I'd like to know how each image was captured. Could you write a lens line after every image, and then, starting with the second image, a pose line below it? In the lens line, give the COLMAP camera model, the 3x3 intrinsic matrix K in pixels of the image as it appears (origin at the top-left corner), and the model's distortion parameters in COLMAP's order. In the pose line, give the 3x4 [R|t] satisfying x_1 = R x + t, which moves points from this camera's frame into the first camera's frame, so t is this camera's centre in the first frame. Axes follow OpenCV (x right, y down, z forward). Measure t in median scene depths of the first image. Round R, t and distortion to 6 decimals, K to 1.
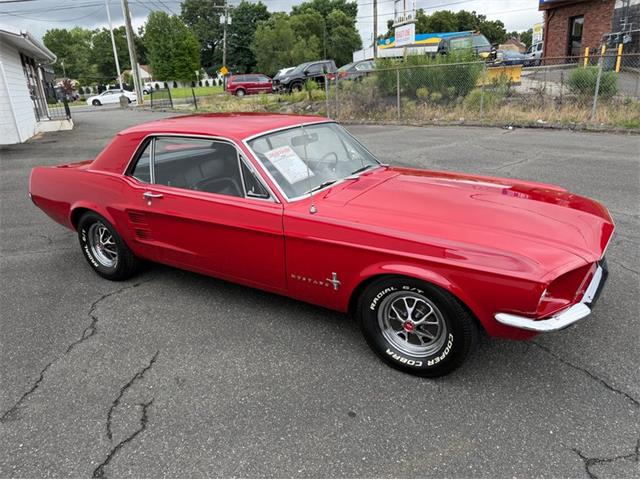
lens RADIAL K [[455.0, 0, 318.4], [0, 455.0, 240.1], [0, 0, 1]] dist [0.010489, -0.015604]
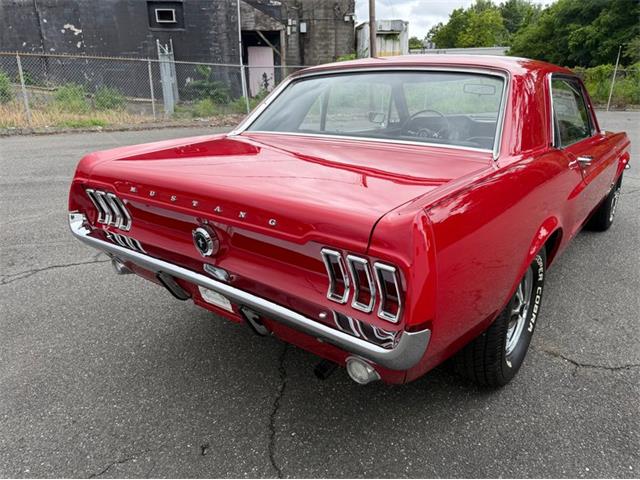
lens RADIAL K [[455.0, 0, 319.0], [0, 455.0, 242.2], [0, 0, 1]] dist [0.010489, -0.015604]
pose [[0.114043, -0.287928, 0.950837, -0.944656], [0.323886, 0.915567, 0.238401, -0.240548], [-0.939198, 0.280775, 0.197670, 1.092789]]
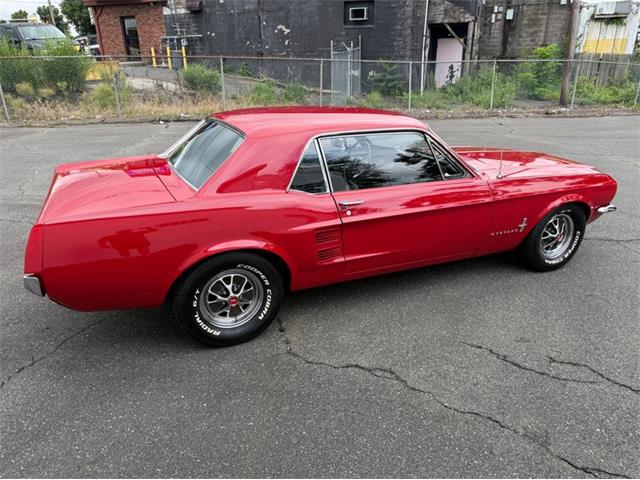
lens RADIAL K [[455.0, 0, 319.2], [0, 455.0, 240.0], [0, 0, 1]] dist [0.010489, -0.015604]
pose [[0.555435, -0.258693, 0.790298, -0.938942], [0.254024, 0.957734, 0.134968, -0.138219], [-0.791811, 0.125789, 0.597673, 0.462597]]
